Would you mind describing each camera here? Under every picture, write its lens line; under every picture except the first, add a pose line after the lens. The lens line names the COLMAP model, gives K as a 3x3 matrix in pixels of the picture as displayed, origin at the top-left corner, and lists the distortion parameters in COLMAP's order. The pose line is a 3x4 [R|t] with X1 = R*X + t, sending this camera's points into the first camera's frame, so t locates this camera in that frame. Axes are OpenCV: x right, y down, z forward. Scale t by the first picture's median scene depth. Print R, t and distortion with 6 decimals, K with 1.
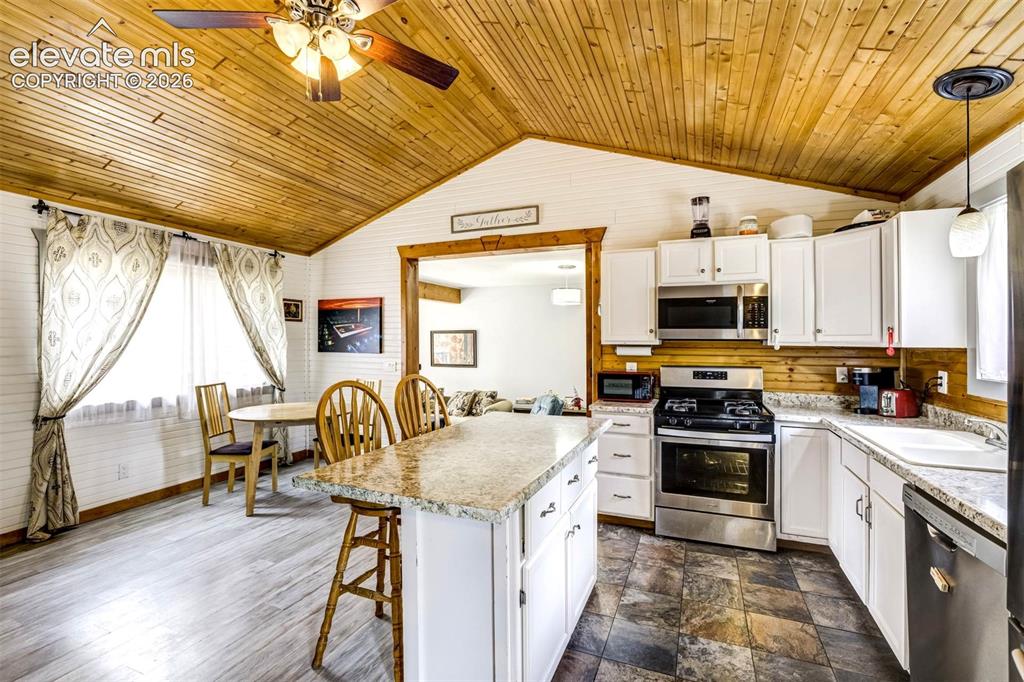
lens RADIAL K [[445.4, 0, 513.3], [0, 445.4, 343.3], [0, 0, 1]] dist [-0.030851, 0.005679]
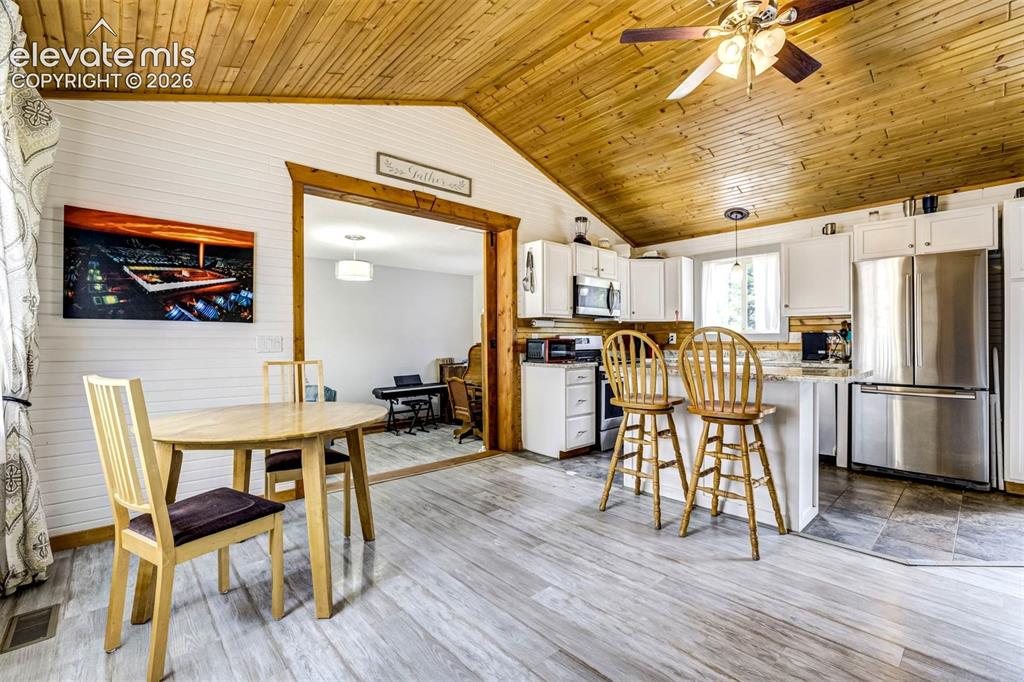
lens RADIAL K [[445.4, 0, 516.6], [0, 445.4, 335.7], [0, 0, 1]] dist [-0.030851, 0.005679]
pose [[0.427477, 0.005724, 0.904008, -0.758331], [0.007489, 0.999923, -0.009873, 0.053720], [-0.903995, 0.010991, 0.427402, 0.446125]]
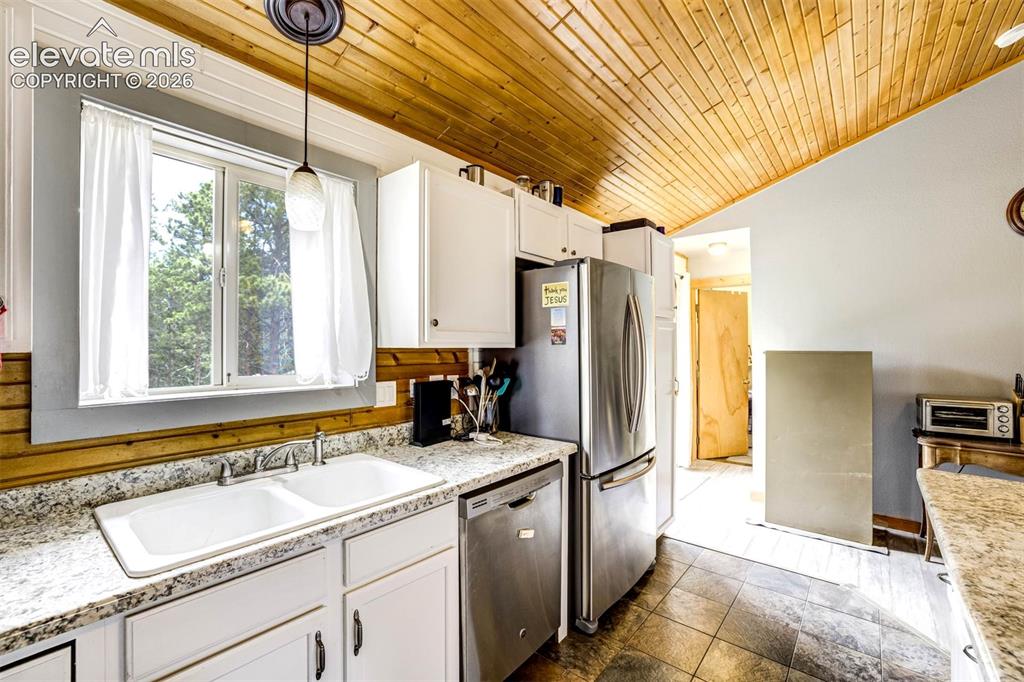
lens RADIAL K [[445.4, 0, 518.1], [0, 445.4, 347.6], [0, 0, 1]] dist [-0.030851, 0.005679]
pose [[-0.952075, 0.002771, 0.305852, 0.202726], [0.003146, 0.999995, 0.000733, 0.004404], [-0.305848, 0.001660, -0.952079, 0.686238]]
